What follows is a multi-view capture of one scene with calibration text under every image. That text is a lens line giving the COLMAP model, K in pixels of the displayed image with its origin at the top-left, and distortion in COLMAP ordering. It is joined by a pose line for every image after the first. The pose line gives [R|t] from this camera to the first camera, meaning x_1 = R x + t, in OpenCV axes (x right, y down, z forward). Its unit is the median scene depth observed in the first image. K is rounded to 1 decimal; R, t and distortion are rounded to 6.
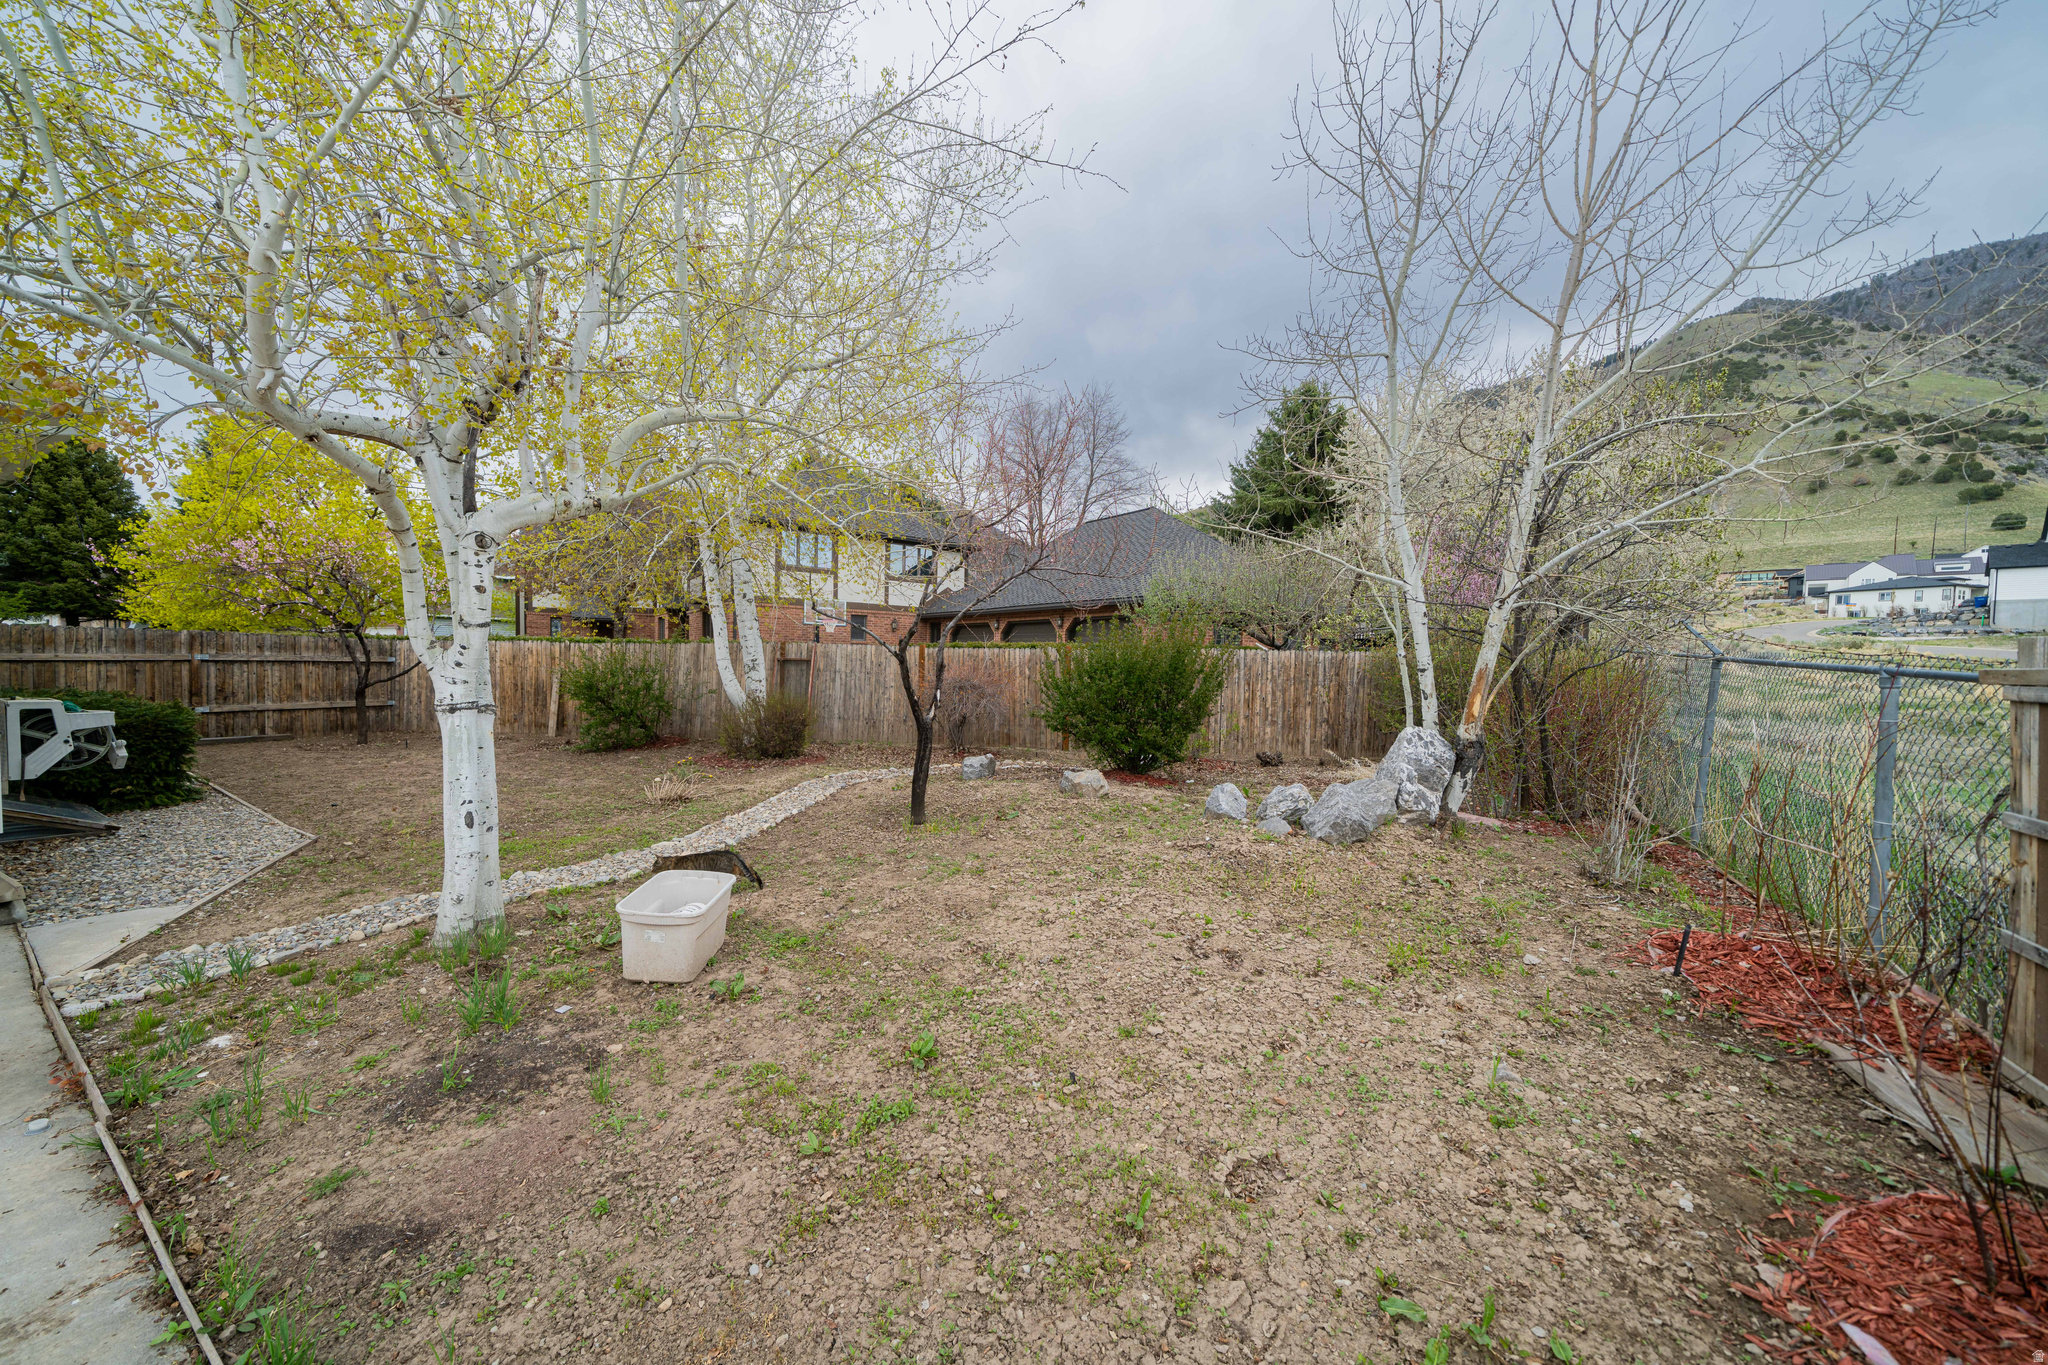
lens RADIAL K [[699.3, 0, 1018.6], [0, 699.3, 689.8], [0, 0, 1]] dist [-0.003825, -0.000135]
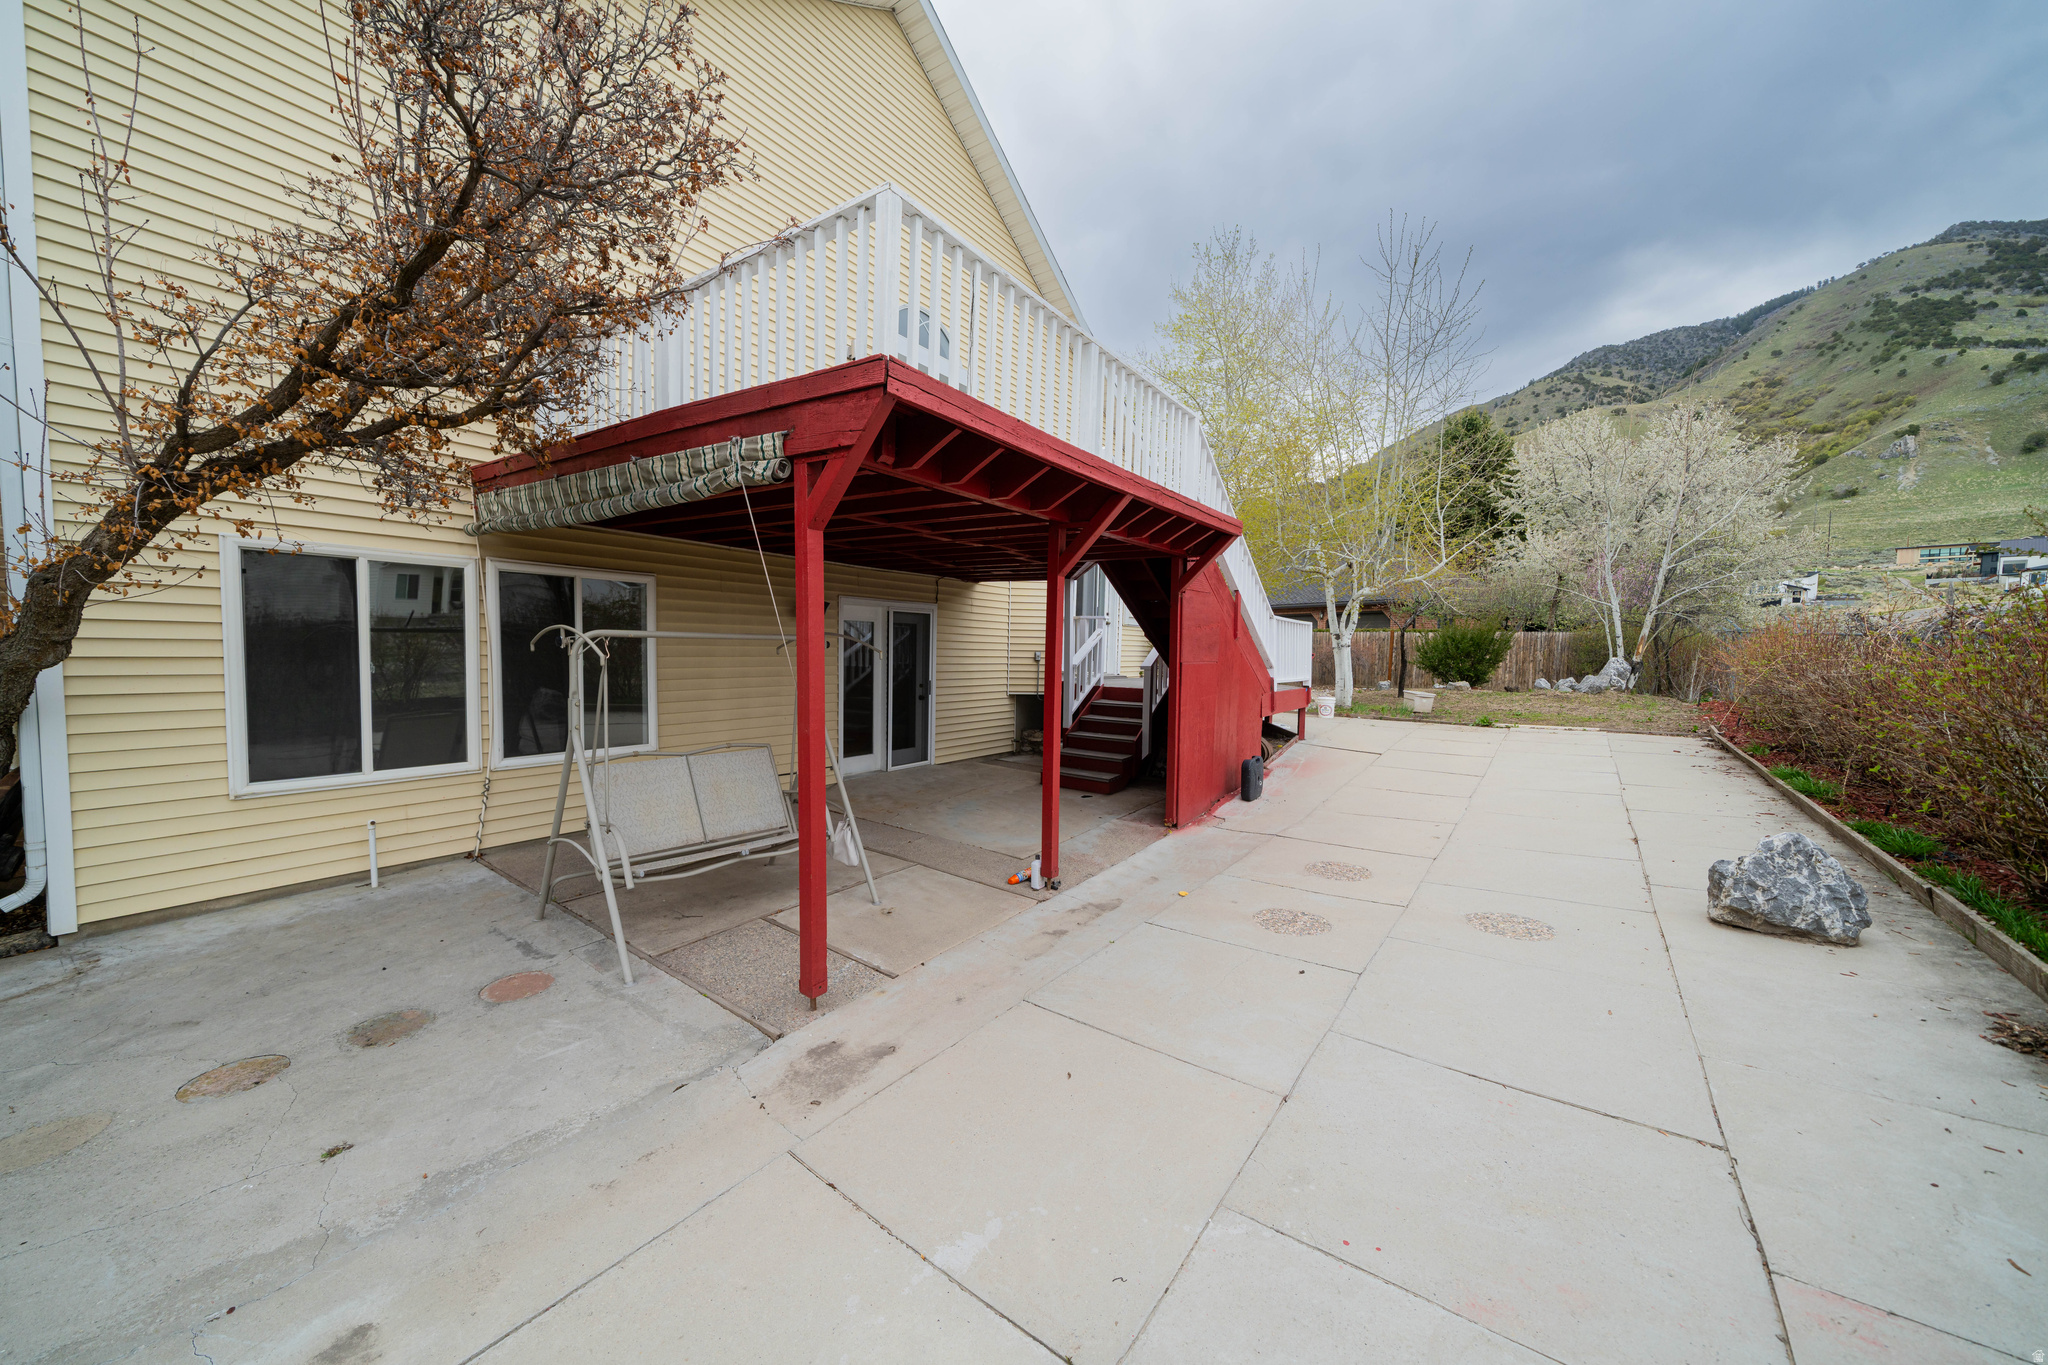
lens RADIAL K [[725.4, 0, 1024.0], [0, 725.4, 682.5], [0, 0, 1]] dist [0.001868, 0.000222]
pose [[0.995485, 0.004726, -0.094803, -0.566406], [-0.003966, 0.999959, 0.008201, 0.052742], [0.094838, -0.007788, 0.995462, -0.791715]]
